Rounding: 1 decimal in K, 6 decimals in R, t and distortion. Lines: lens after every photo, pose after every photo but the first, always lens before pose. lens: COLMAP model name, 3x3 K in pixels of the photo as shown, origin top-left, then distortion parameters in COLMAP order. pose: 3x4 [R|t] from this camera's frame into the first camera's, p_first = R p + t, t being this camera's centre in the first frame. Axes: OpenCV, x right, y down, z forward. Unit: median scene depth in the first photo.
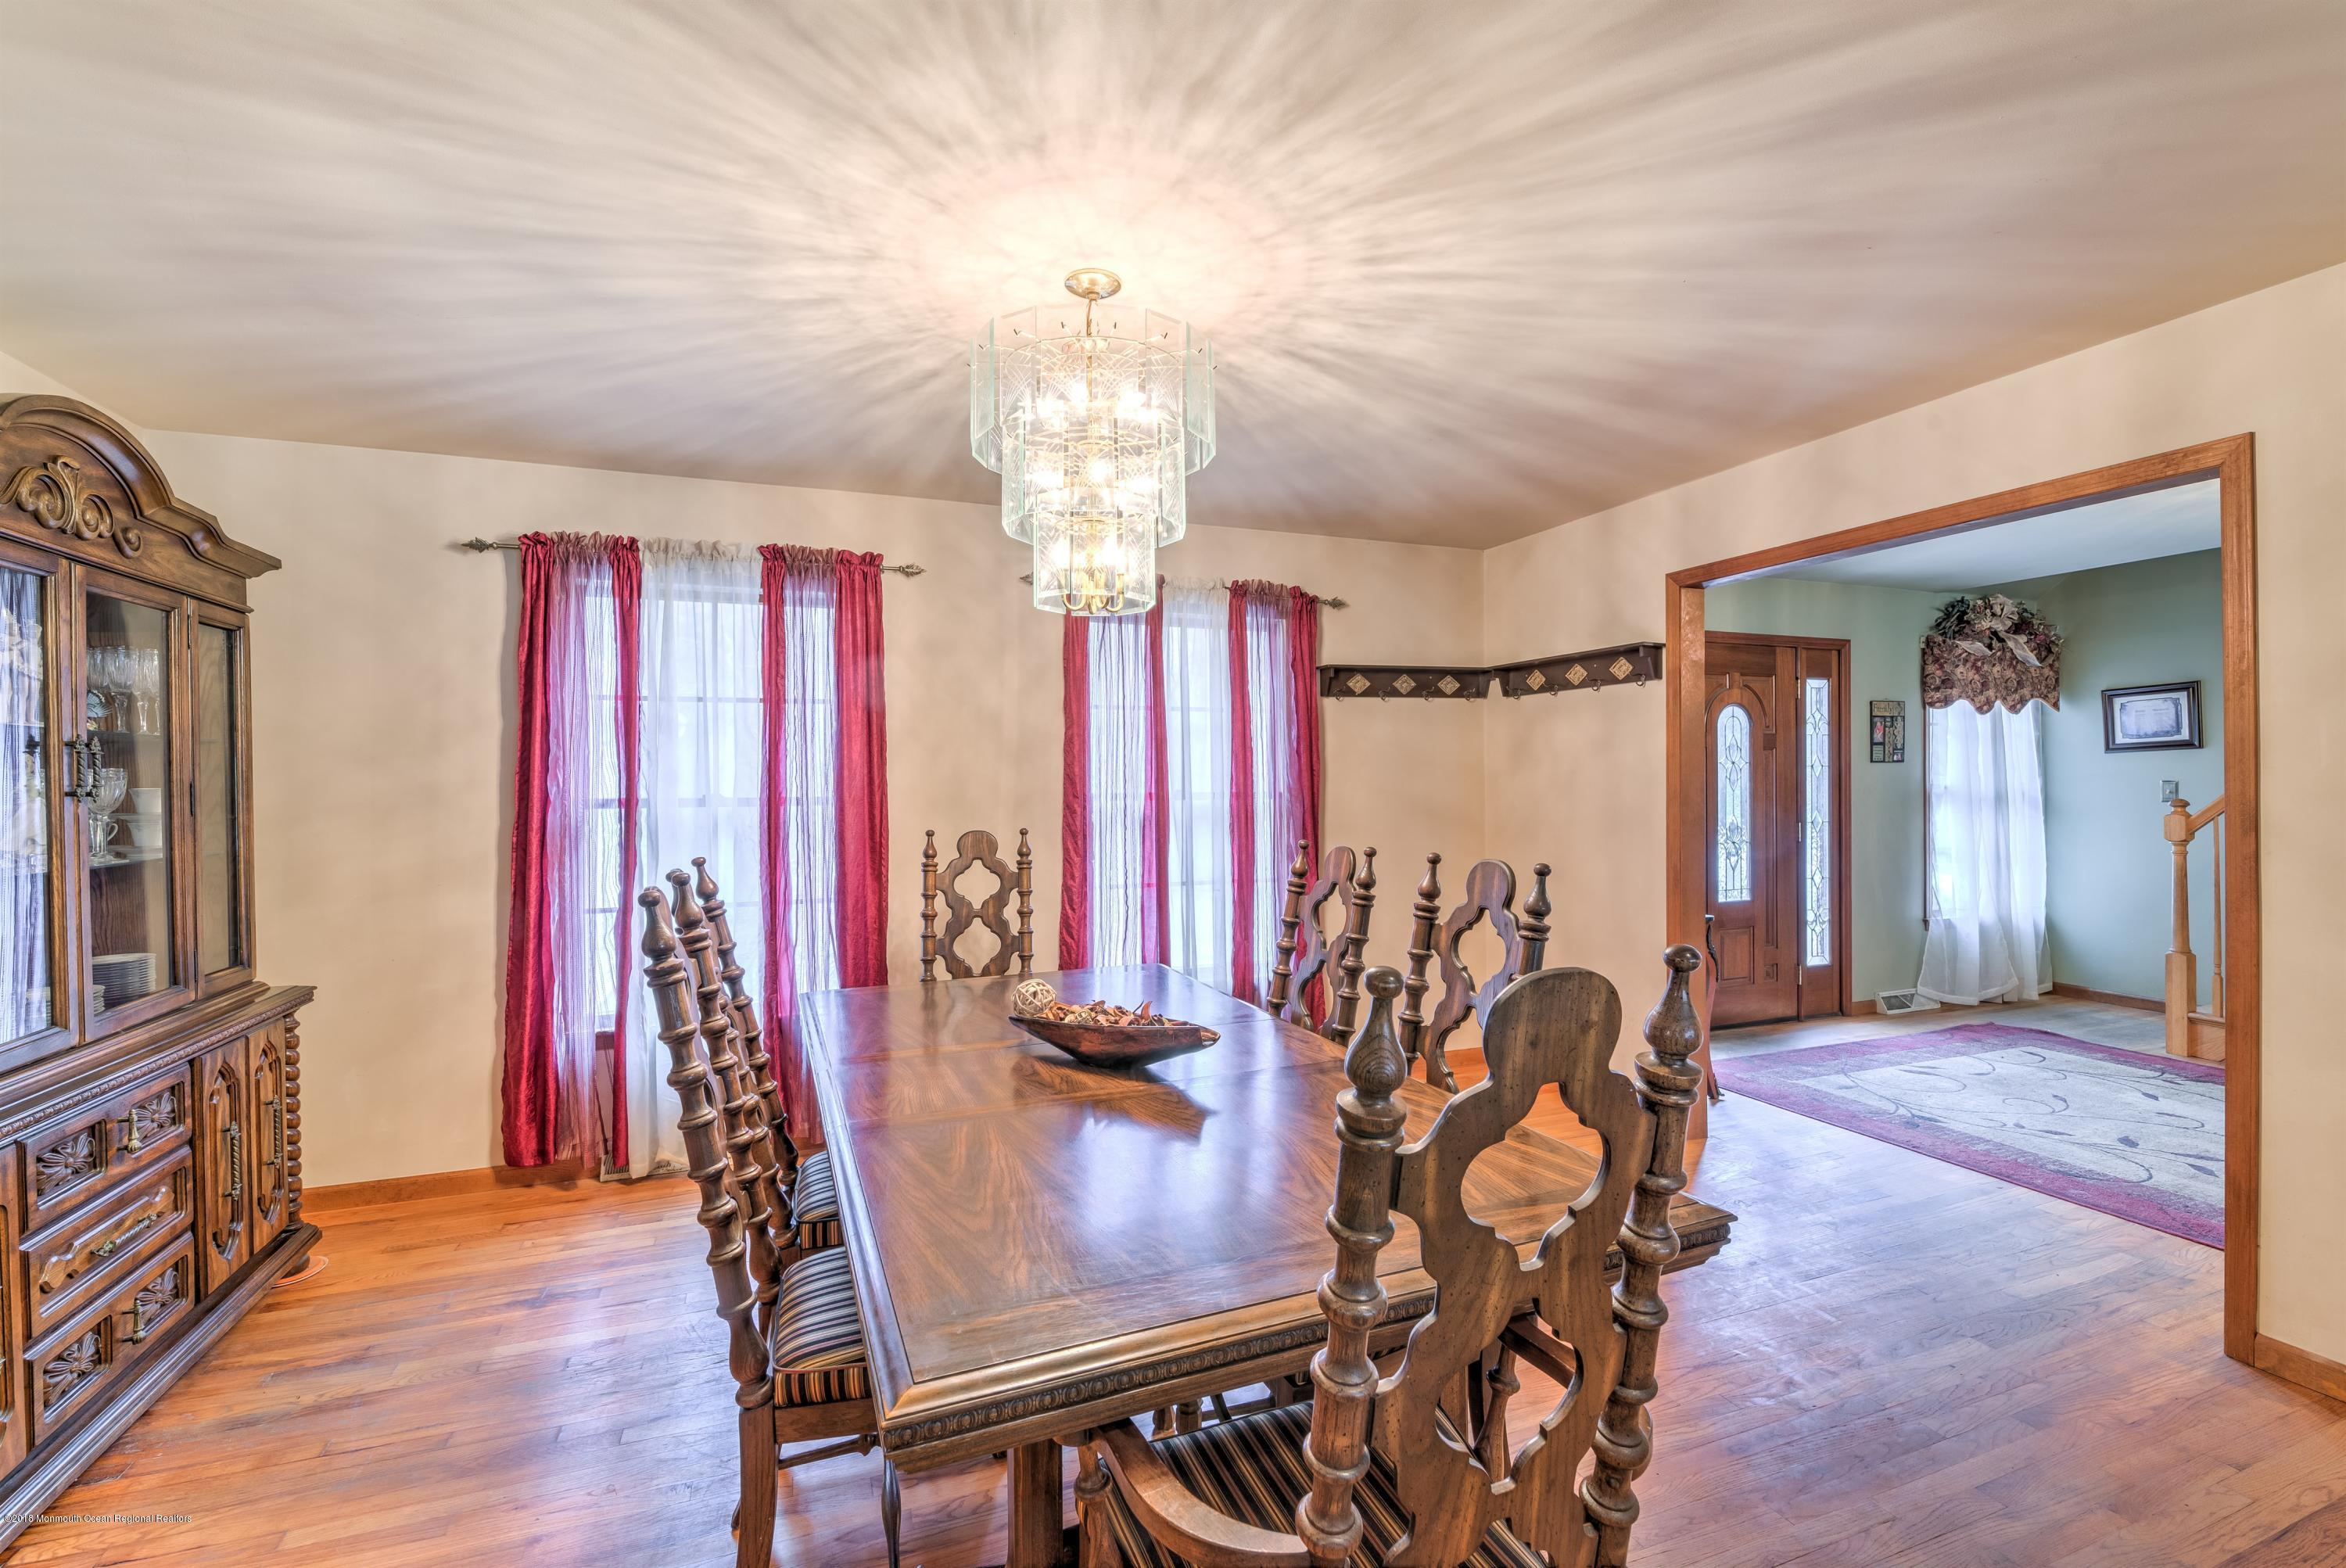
lens RADIAL K [[1010.2, 0, 1169.9], [0, 1010.2, 785.8], [0, 0, 1]] dist [0.007038, -0.011379]
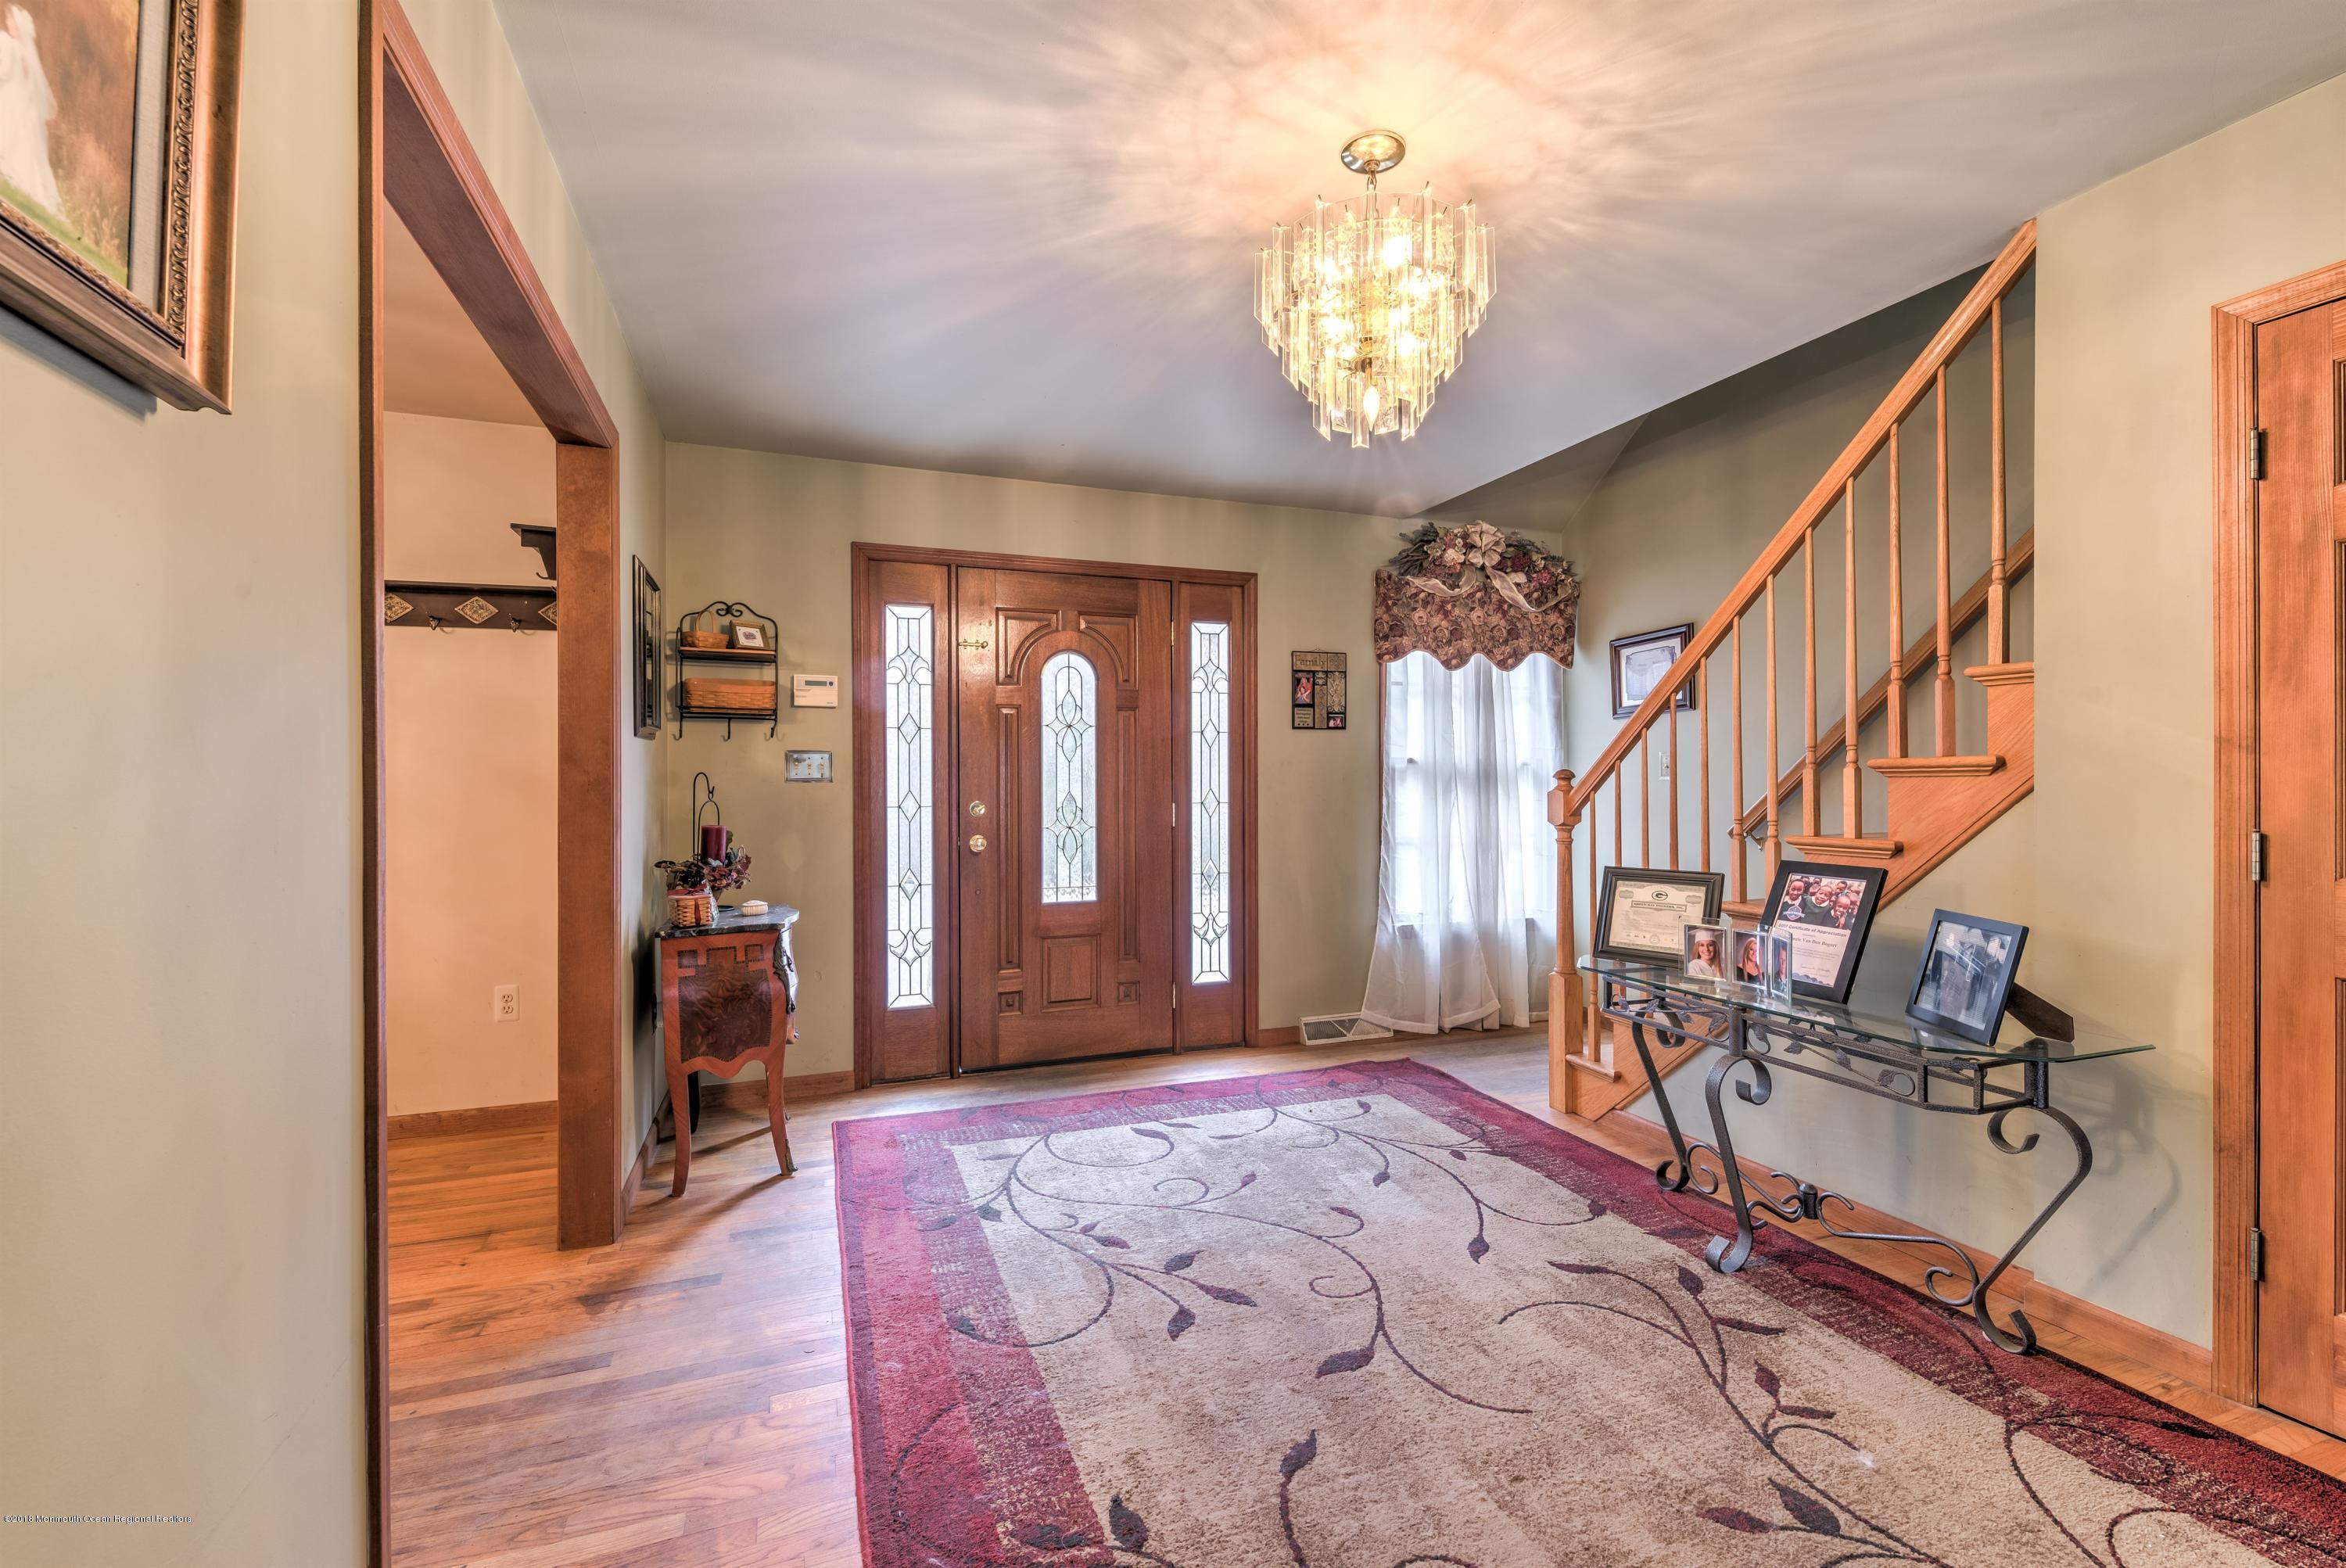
lens RADIAL K [[1010.2, 0, 1166.9], [0, 1010.2, 785.1], [0, 0, 1]] dist [0.007038, -0.011379]
pose [[0.999969, 0.003954, -0.006767, 0.634735], [-0.003949, 0.999992, 0.000620, 0.022610], [0.006769, -0.000593, 0.999977, 0.215399]]
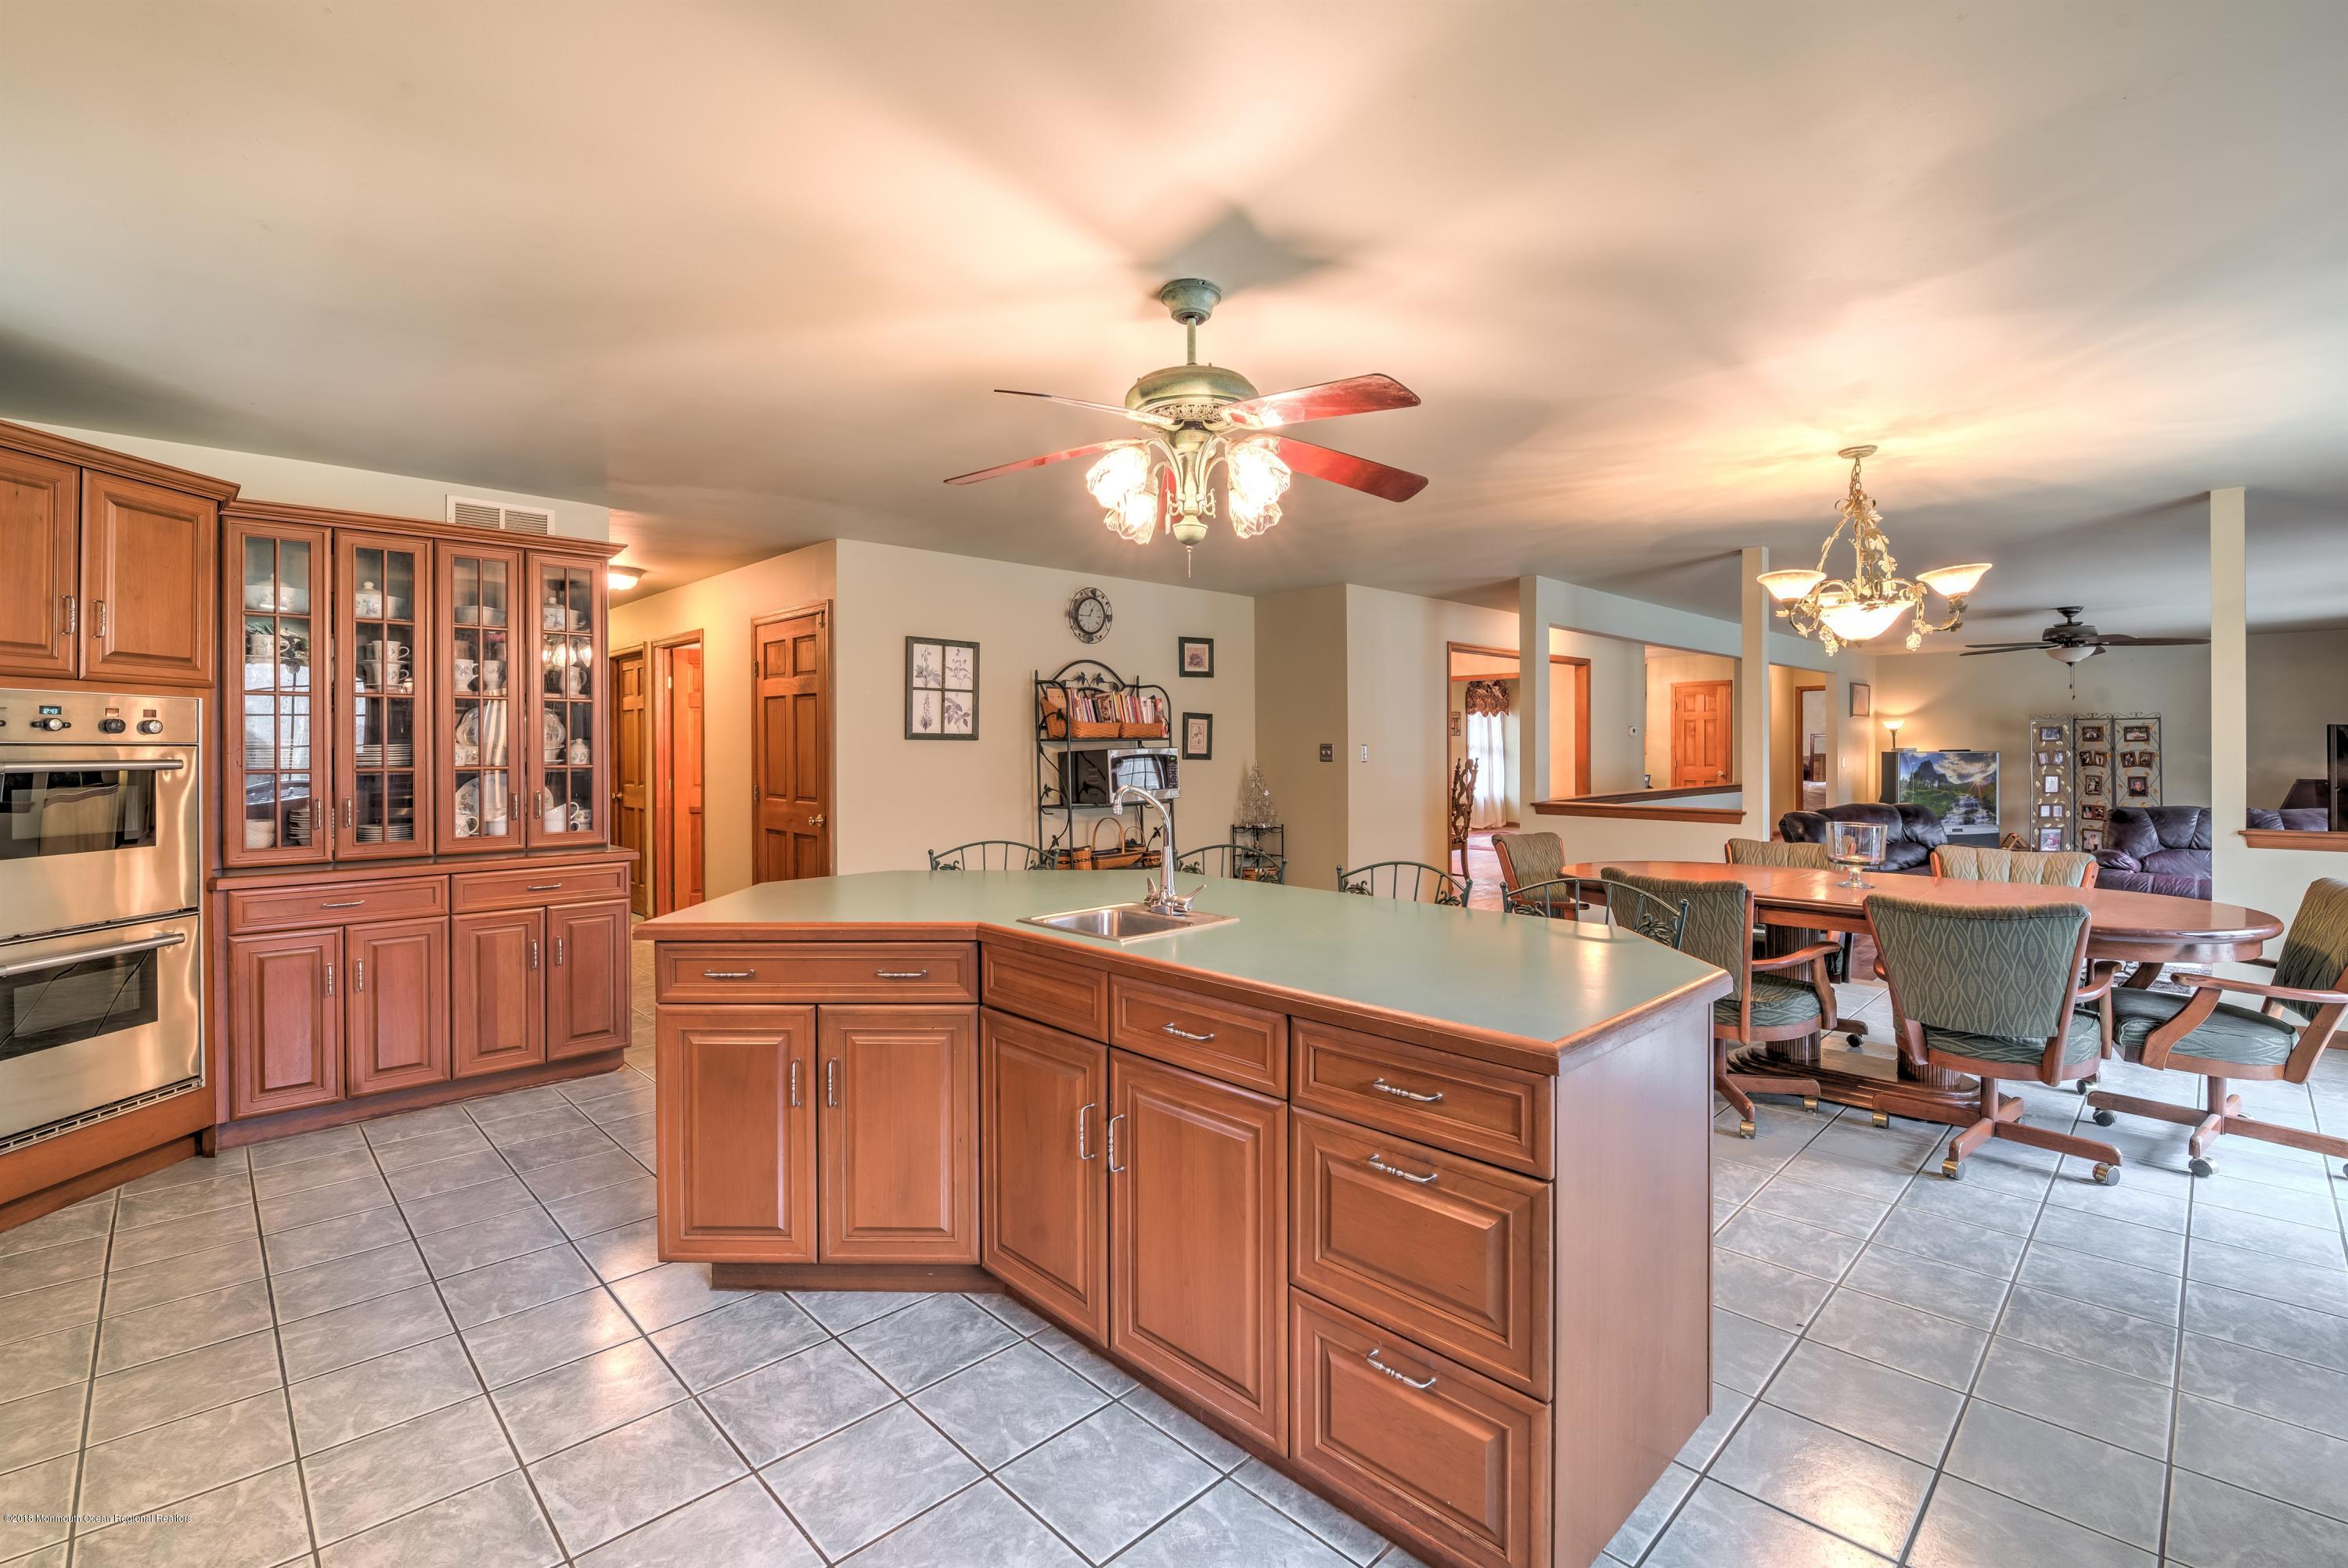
lens RADIAL K [[1010.9, 0, 1204.6], [0, 1010.9, 747.8], [0, 0, 1]] dist [0.007038, -0.011379]
pose [[0.909120, 0.000995, 0.416533, -1.009349], [-0.001161, 0.999999, 0.000144, 0.008449], [-0.416533, -0.000615, 0.909121, -1.150305]]
